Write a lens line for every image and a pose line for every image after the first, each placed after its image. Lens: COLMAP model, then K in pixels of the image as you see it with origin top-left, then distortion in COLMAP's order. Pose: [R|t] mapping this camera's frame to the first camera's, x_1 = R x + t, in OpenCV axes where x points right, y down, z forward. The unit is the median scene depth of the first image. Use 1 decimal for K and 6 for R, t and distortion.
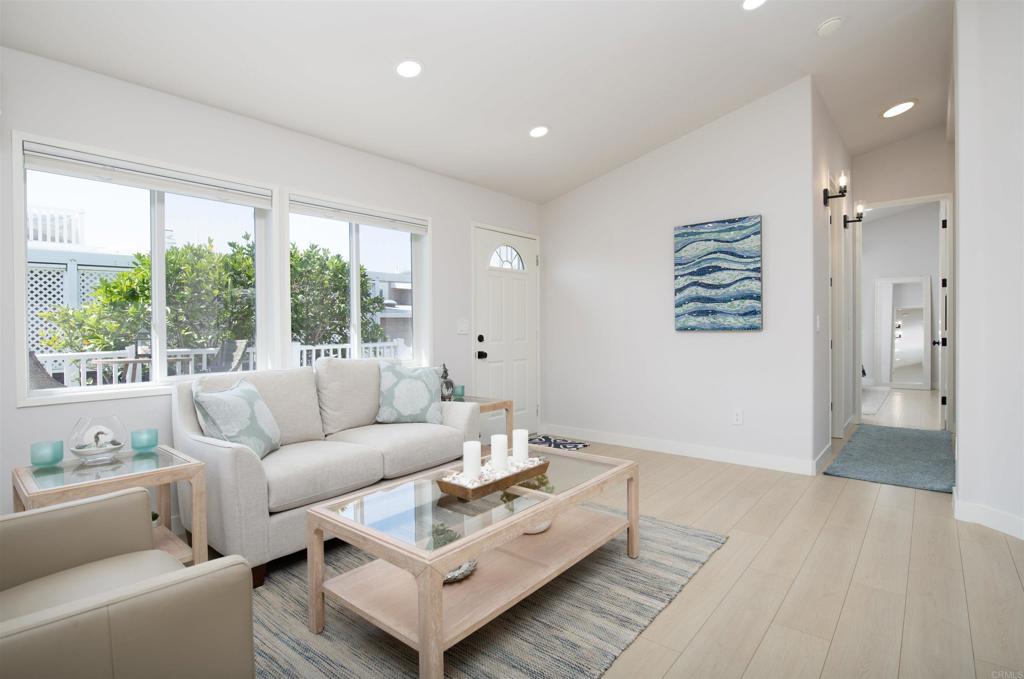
lens RADIAL K [[507.6, 0, 514.9], [0, 507.6, 336.5], [0, 0, 1]] dist [-0.018960, -0.000313]
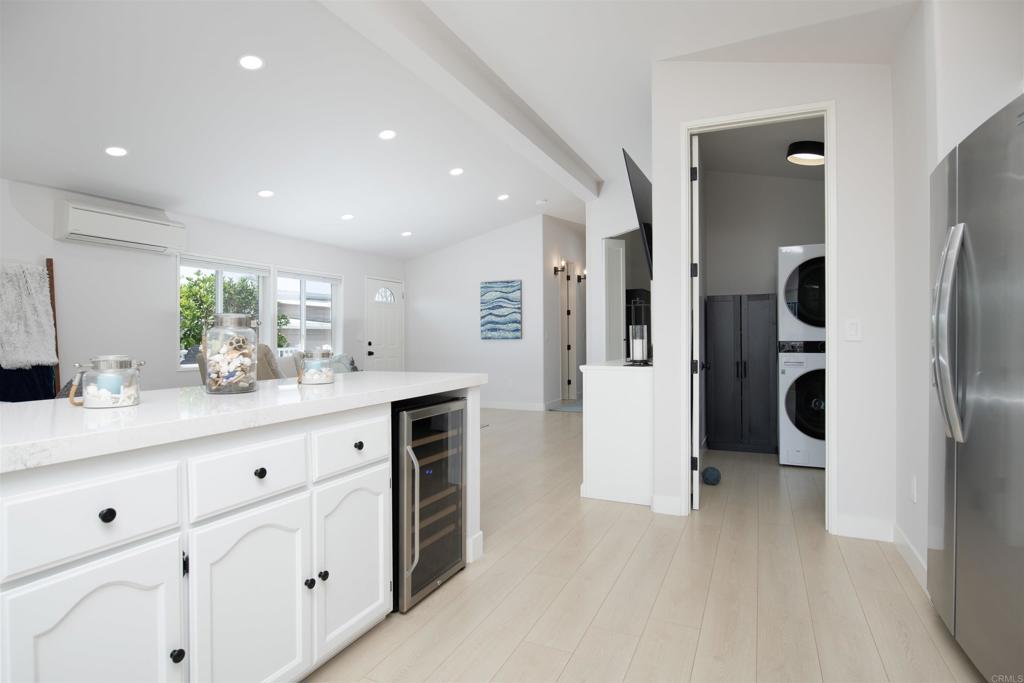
lens RADIAL K [[534.4, 0, 513.1], [0, 534.4, 344.1], [0, 0, 1]] dist [-0.001725, -0.000121]
pose [[0.964729, 0.001768, 0.263241, -0.083383], [-0.000278, 0.999984, -0.005699, 0.017846], [-0.263246, 0.005424, 0.964713, -0.939644]]
